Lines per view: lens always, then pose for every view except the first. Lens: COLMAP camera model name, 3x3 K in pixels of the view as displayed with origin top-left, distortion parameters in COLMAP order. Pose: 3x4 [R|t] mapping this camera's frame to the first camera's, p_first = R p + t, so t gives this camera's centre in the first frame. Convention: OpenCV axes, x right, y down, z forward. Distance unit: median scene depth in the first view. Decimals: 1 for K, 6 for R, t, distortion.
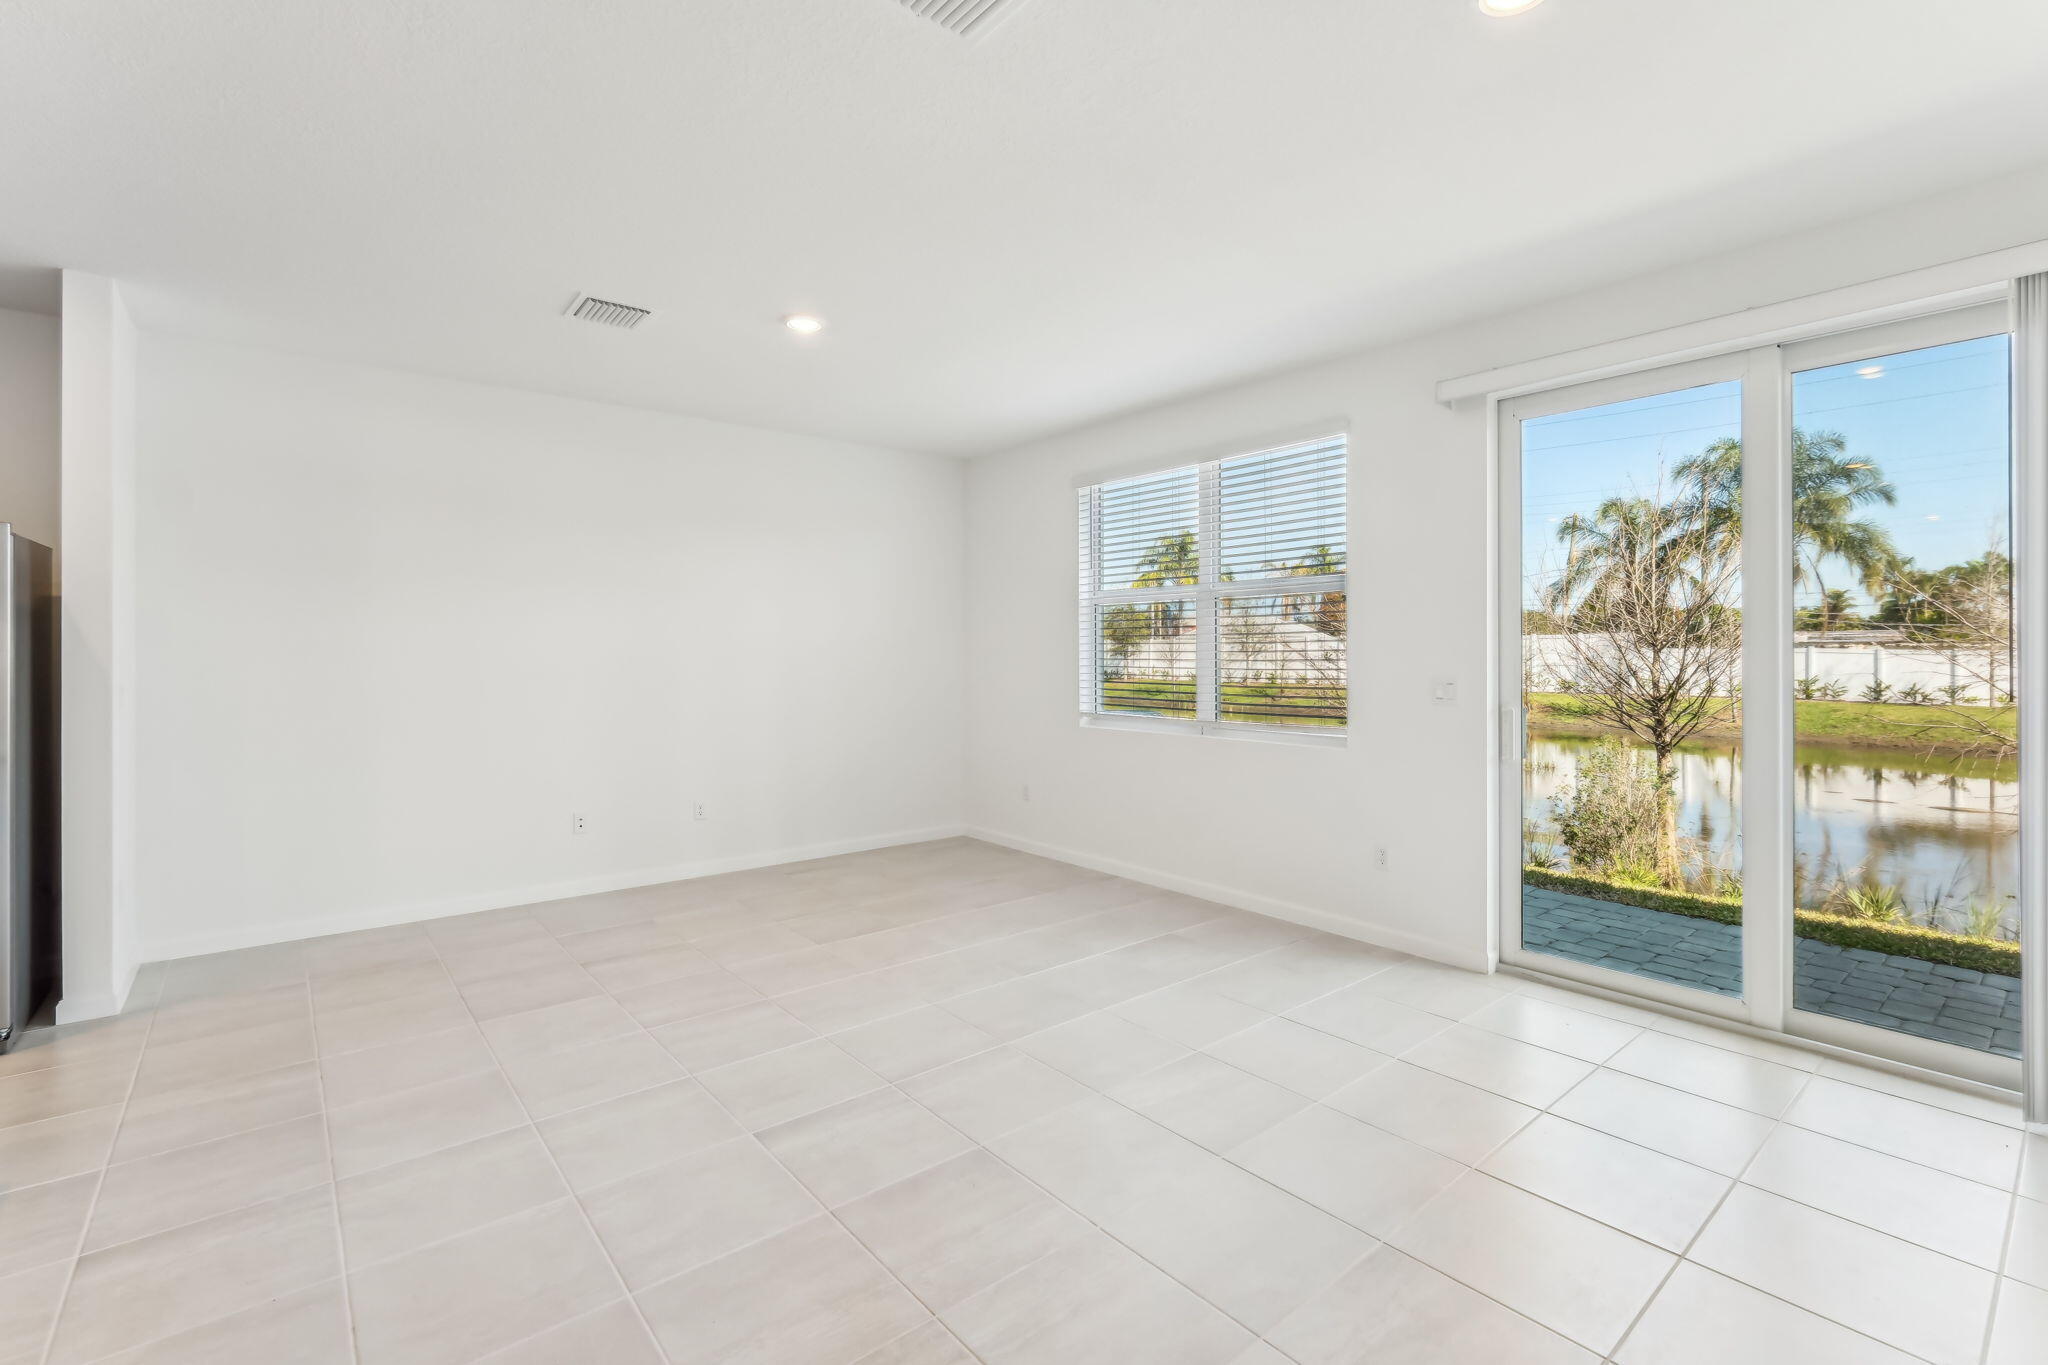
lens RADIAL K [[913.5, 0, 1016.5], [0, 913.5, 651.4], [0, 0, 1]] dist [-0.004512, -0.000257]
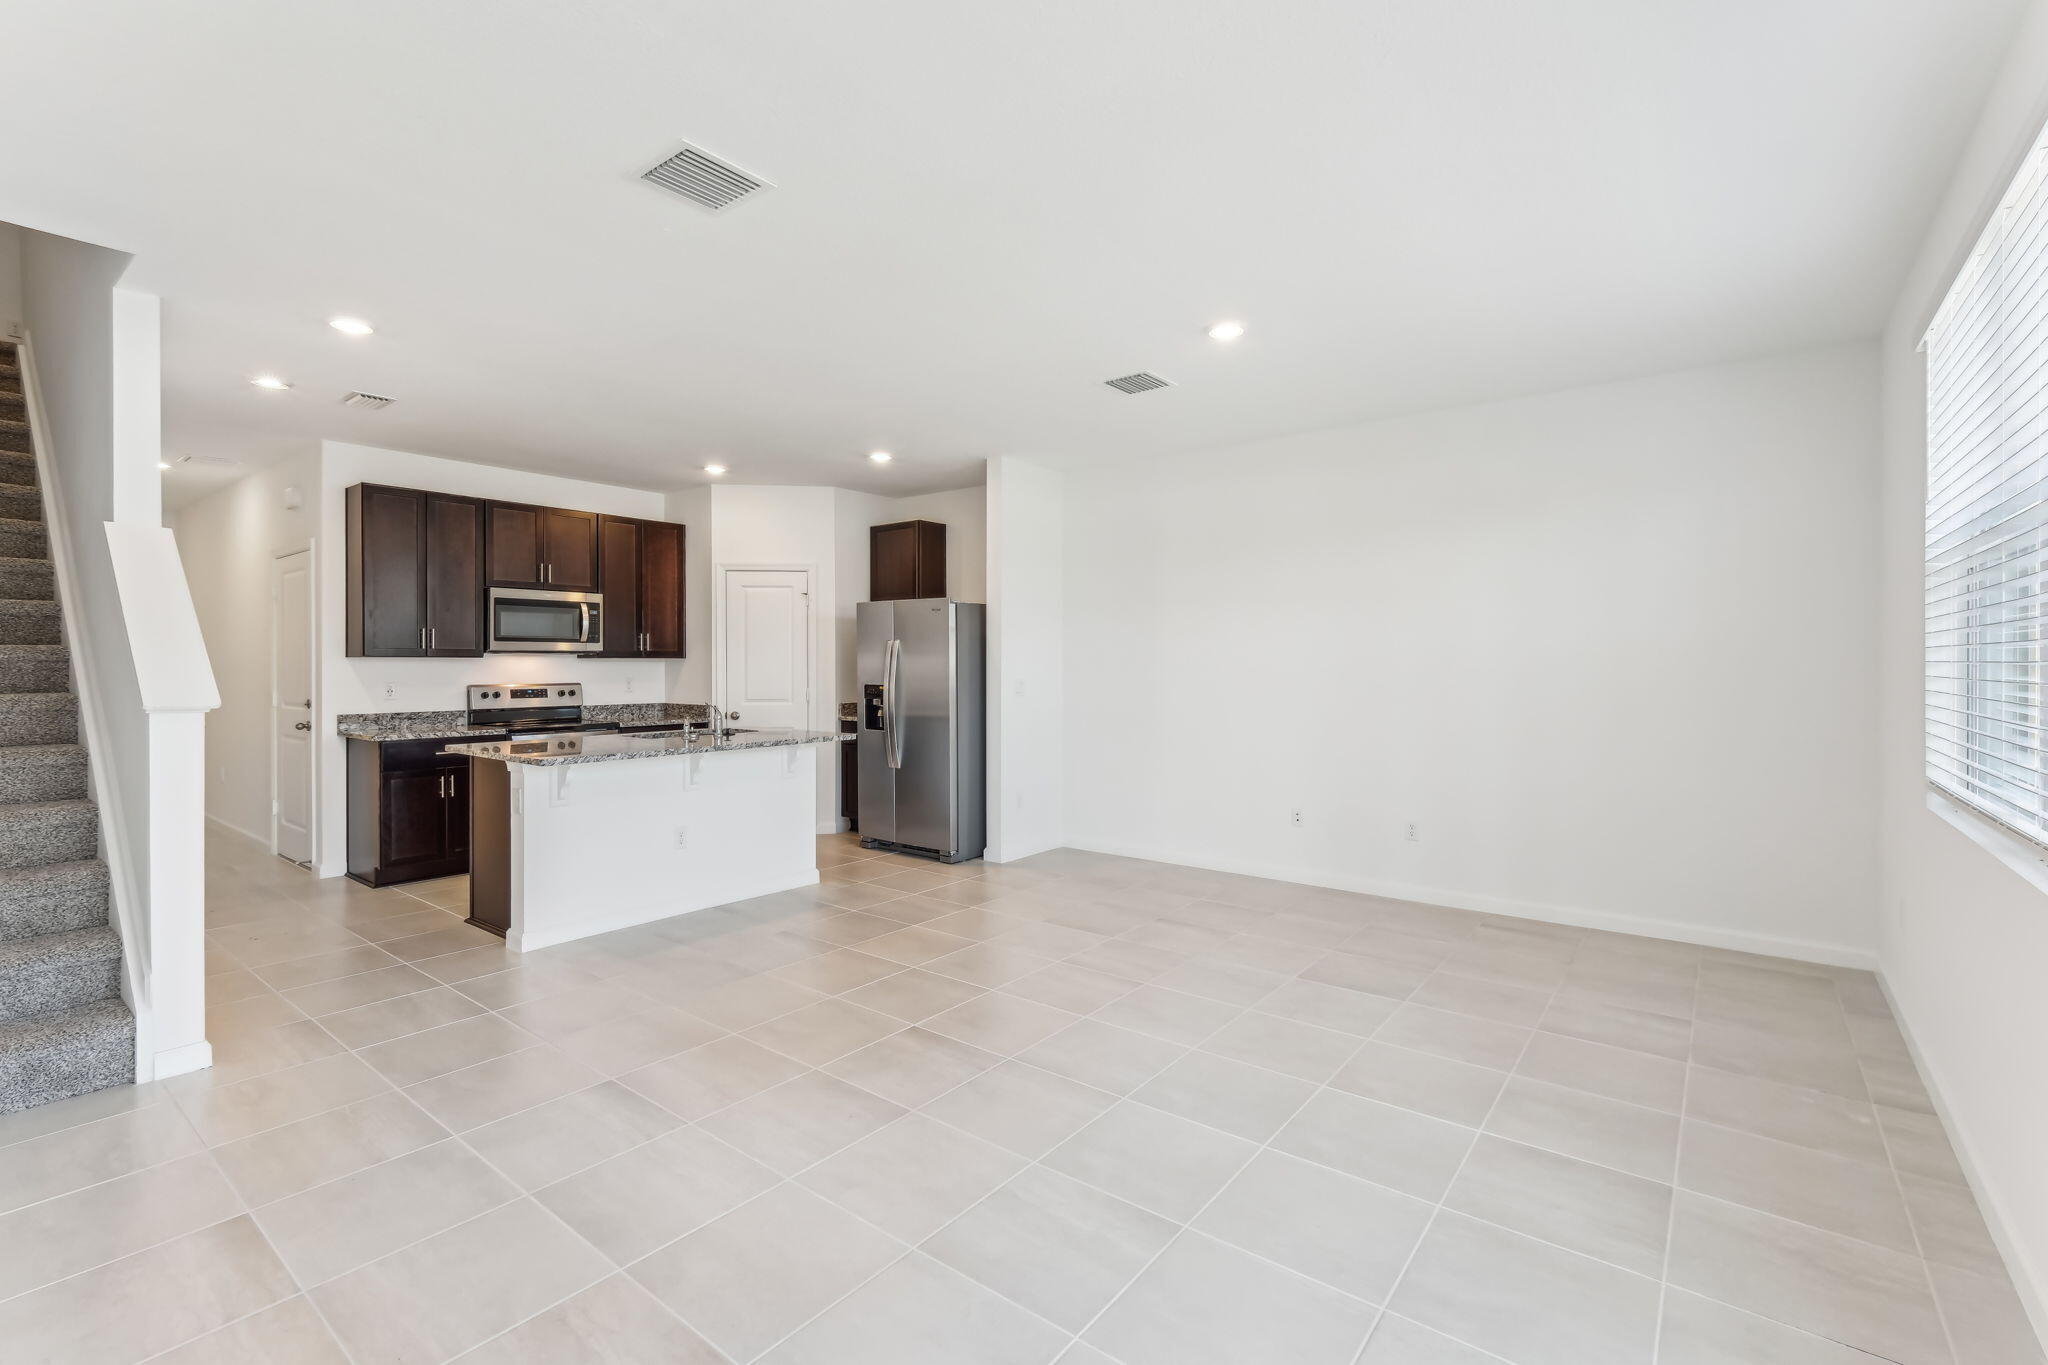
lens RADIAL K [[913.5, 0, 1031.7], [0, 913.5, 664.9], [0, 0, 1]] dist [-0.004512, -0.000257]
pose [[0.207008, -0.000045, -0.978339, 0.697230], [0.002522, 0.999997, 0.000488, 0.003764], [0.978336, -0.002569, 0.207007, 0.598990]]
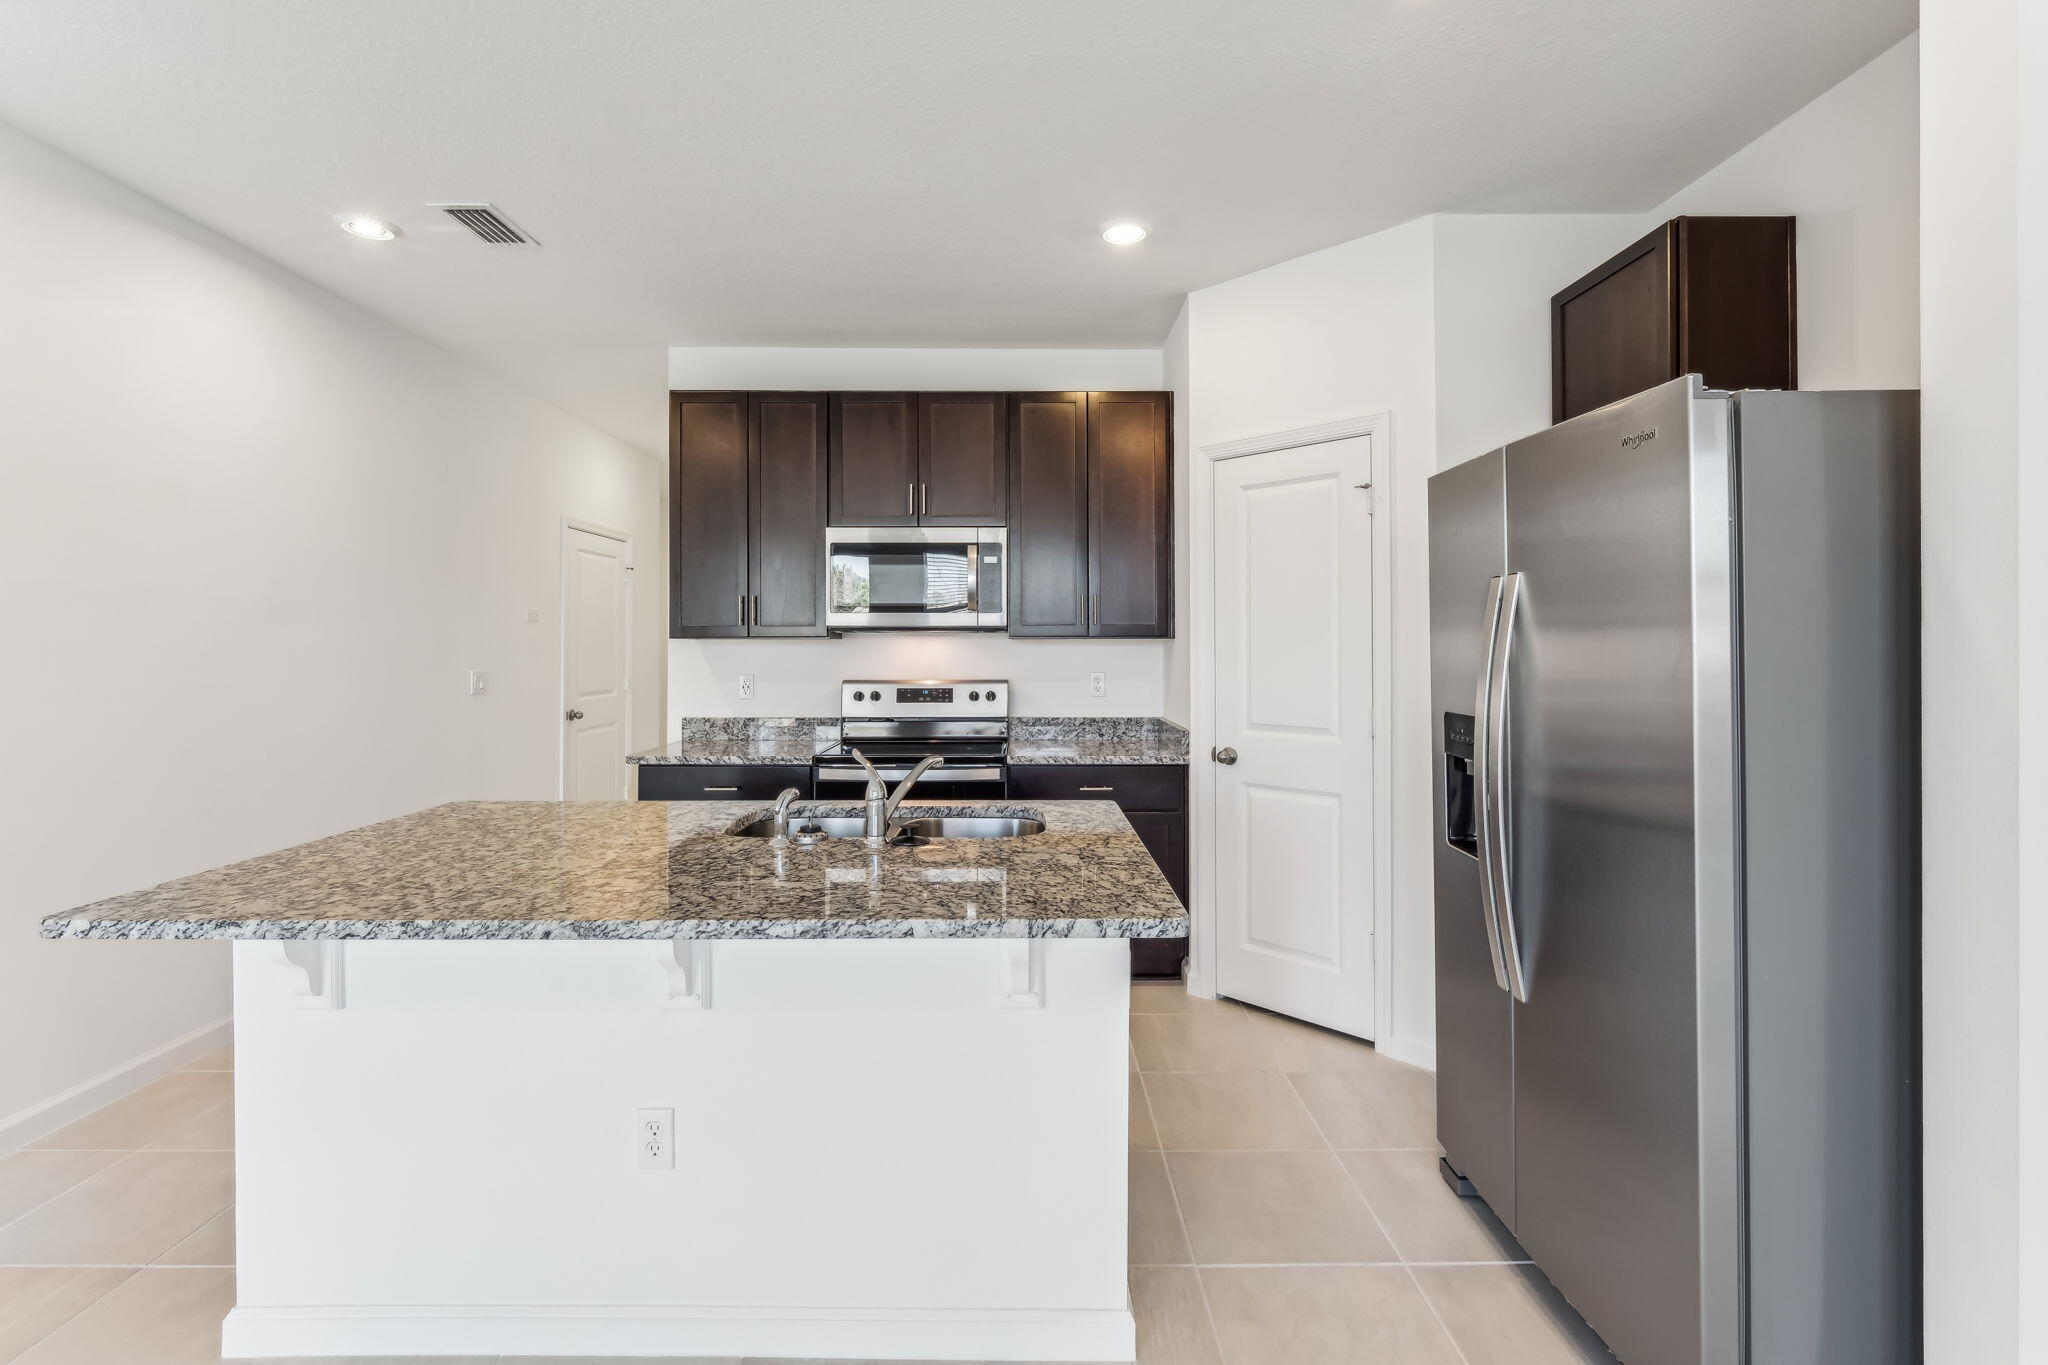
lens RADIAL K [[913.5, 0, 1023.1], [0, 913.5, 646.2], [0, 0, 1]] dist [-0.004512, -0.000257]
pose [[-0.634310, 0.000057, -0.773078, -0.410512], [0.000980, 0.999999, -0.000731, -0.001279], [0.773078, -0.001221, -0.634310, 0.805726]]
